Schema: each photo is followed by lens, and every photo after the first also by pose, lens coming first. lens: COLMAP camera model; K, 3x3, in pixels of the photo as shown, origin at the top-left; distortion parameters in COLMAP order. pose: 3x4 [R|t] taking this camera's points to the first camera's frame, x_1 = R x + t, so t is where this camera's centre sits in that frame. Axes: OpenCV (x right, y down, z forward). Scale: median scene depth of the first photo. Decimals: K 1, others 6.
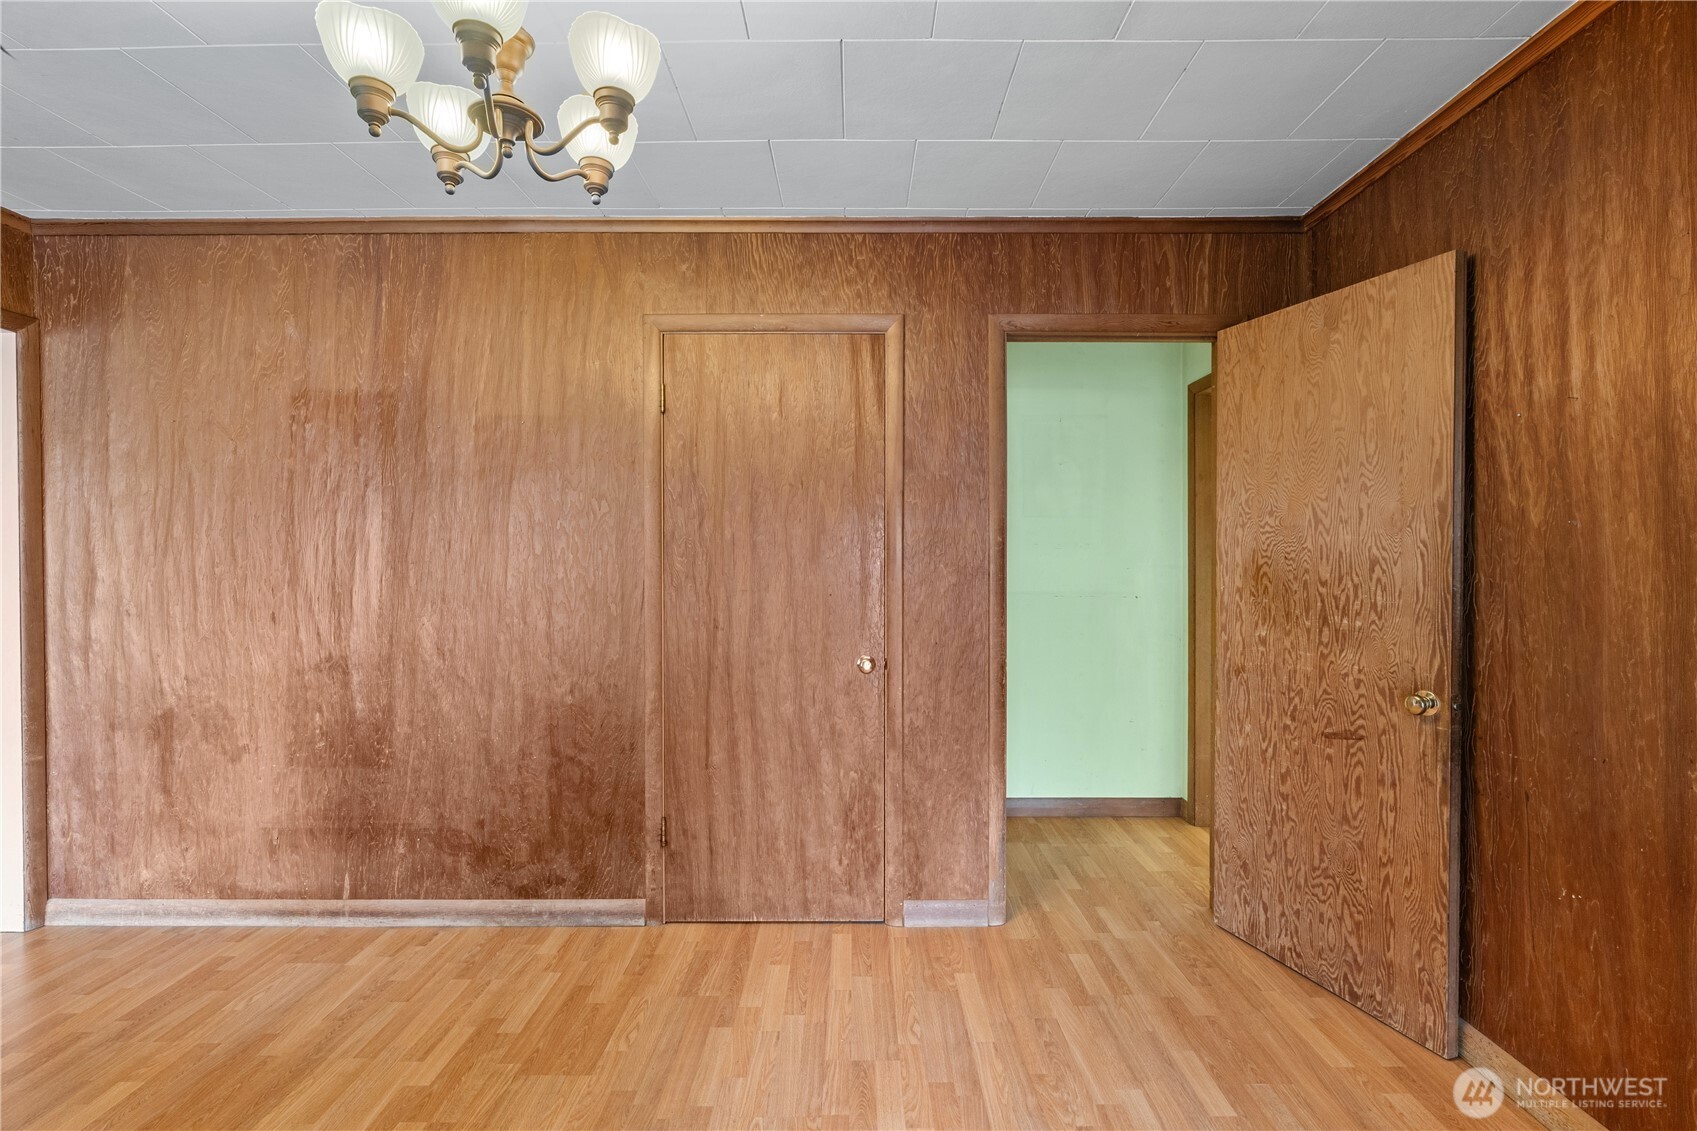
lens RADIAL K [[768.7, 0, 847.6], [0, 768.7, 559.3], [0, 0, 1]] dist [-0.011103, 0.005817]
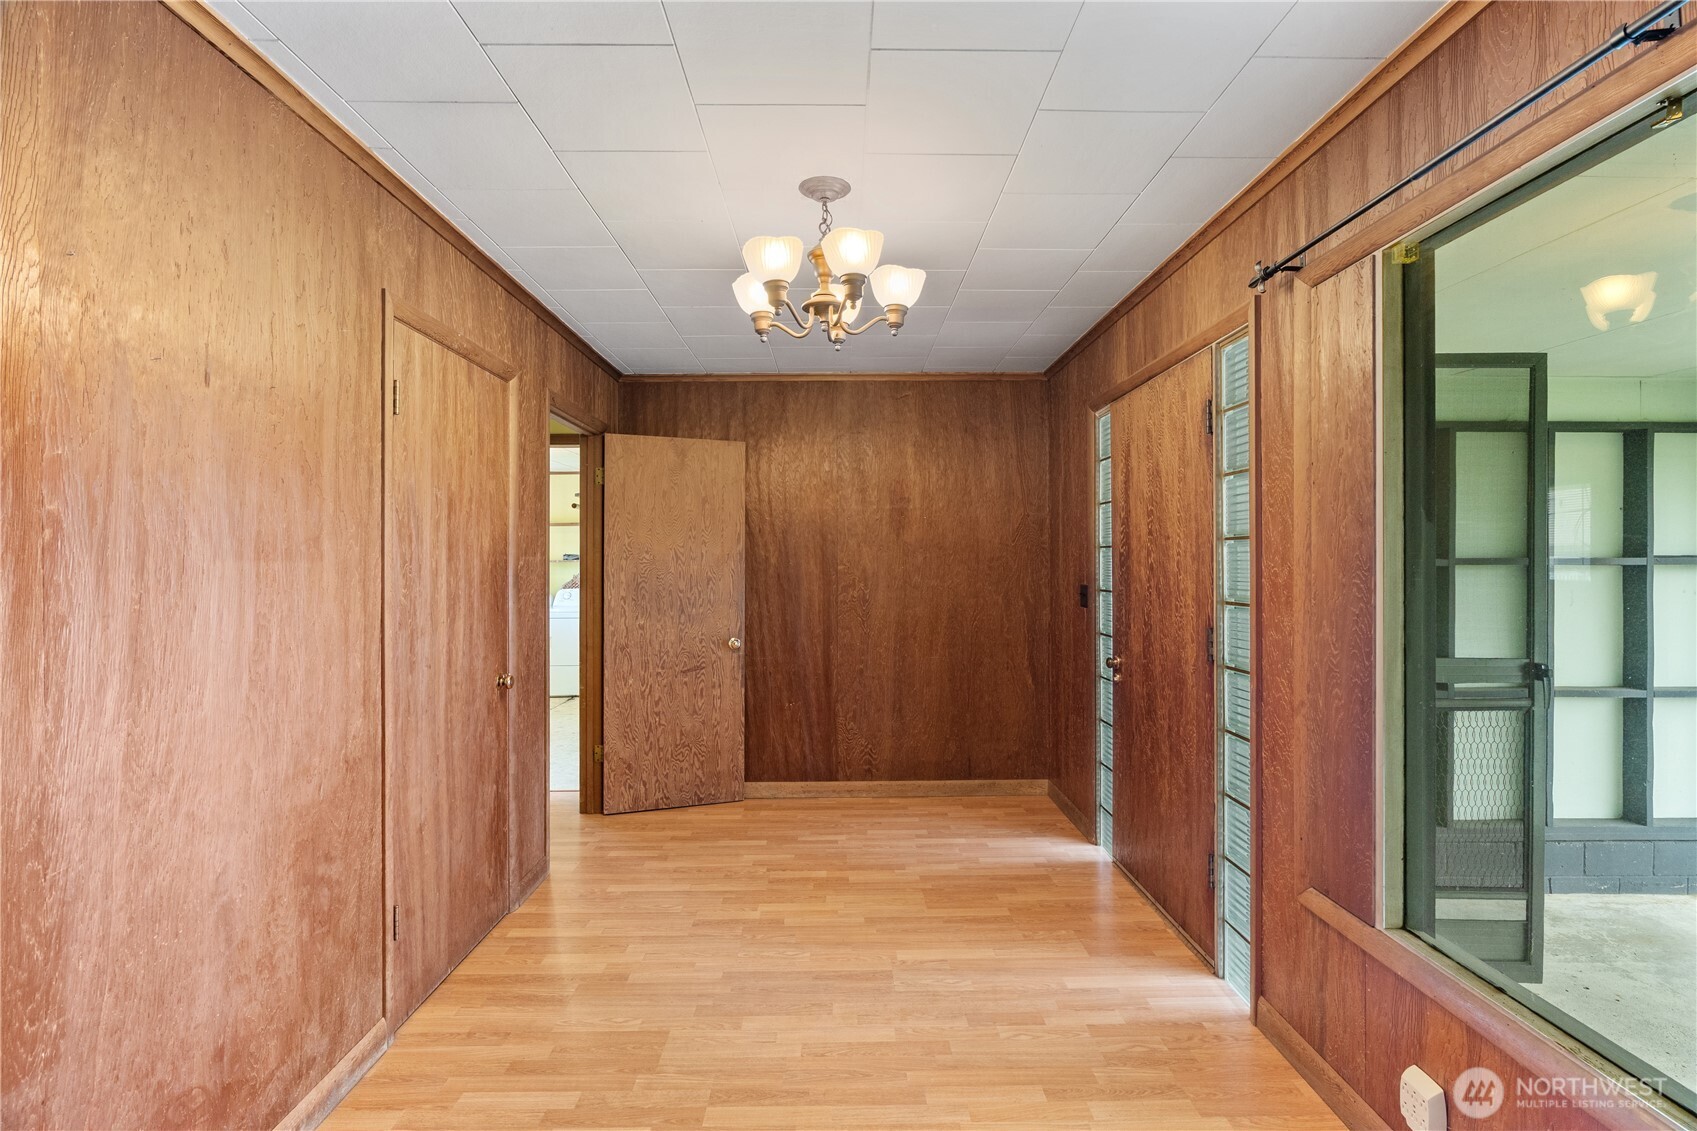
lens RADIAL K [[772.4, 0, 849.1], [0, 772.4, 570.7], [0, 0, 1]] dist [-0.013876, 0.006491]
pose [[-0.024097, -0.005672, 0.999694, -1.223849], [0.004328, 0.999974, 0.005778, -0.027079], [-0.999700, 0.004466, -0.024072, 0.608993]]
